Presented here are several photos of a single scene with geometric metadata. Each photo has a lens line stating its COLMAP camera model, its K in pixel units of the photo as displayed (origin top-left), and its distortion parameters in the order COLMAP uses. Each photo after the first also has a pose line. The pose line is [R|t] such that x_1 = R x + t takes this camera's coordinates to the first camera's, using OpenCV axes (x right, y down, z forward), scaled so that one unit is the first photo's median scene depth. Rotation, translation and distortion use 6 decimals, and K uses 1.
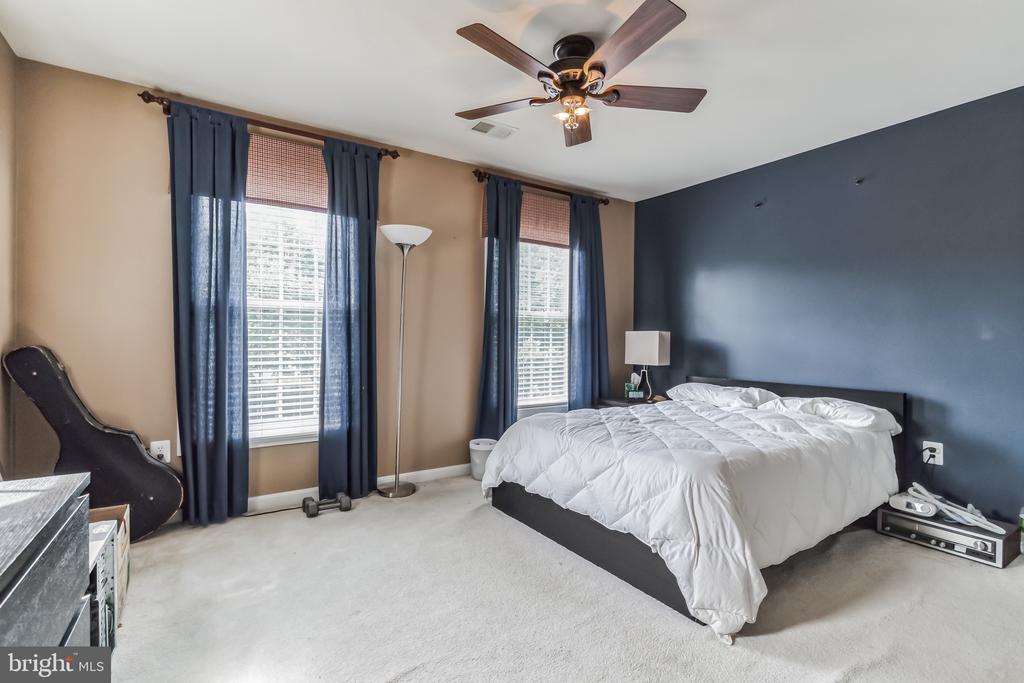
lens RADIAL K [[467.3, 0, 512.5], [0, 467.3, 344.6], [0, 0, 1]] dist [-0.003771, 0.000674]
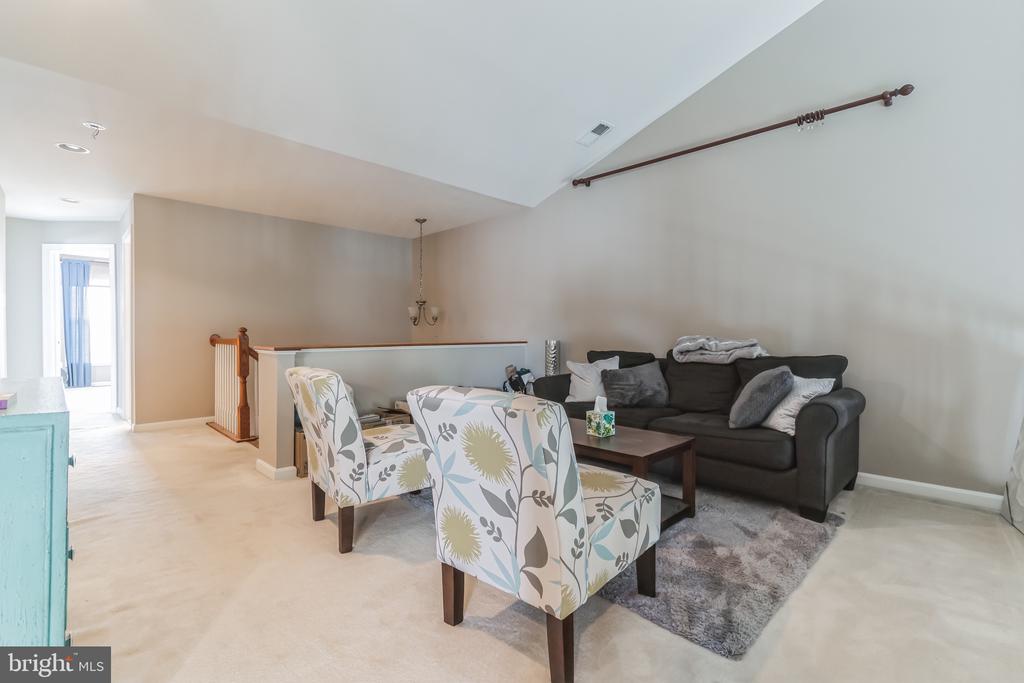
lens RADIAL K [[467.3, 0, 510.7], [0, 467.3, 338.1], [0, 0, 1]] dist [-0.003771, 0.000674]
pose [[0.985606, -0.001420, 0.169051, 1.707231], [-0.000877, 0.999908, 0.013510, -0.006656], [-0.169055, -0.013464, 0.985515, -2.594868]]
